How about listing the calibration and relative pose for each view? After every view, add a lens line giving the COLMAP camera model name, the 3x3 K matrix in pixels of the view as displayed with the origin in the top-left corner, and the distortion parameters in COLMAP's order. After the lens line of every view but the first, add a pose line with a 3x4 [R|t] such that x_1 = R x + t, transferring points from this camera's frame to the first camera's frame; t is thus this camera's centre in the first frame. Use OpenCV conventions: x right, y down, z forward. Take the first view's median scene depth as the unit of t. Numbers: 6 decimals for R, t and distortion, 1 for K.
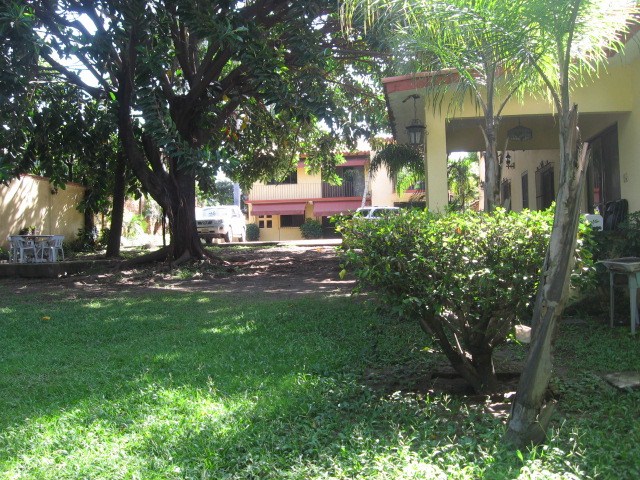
lens RADIAL K [[653.1, 0, 320.1], [0, 653.1, 240.1], [0, 0, 1]] dist [0.002125, 0.000000]
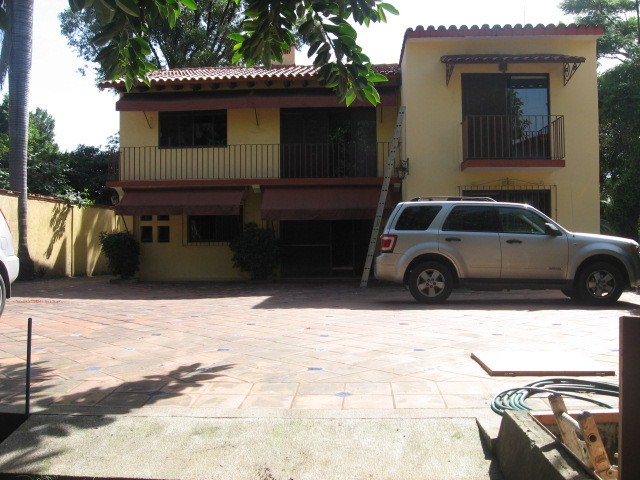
lens RADIAL K [[653.1, 0, 320.6], [0, 653.1, 240.2], [0, 0, 1]] dist [0.002125, 0.000000]
pose [[0.998846, 0.018149, 0.044475, 0.010715], [-0.018346, 0.999824, 0.004013, -0.024591], [-0.044395, -0.004824, 0.999002, 0.548112]]
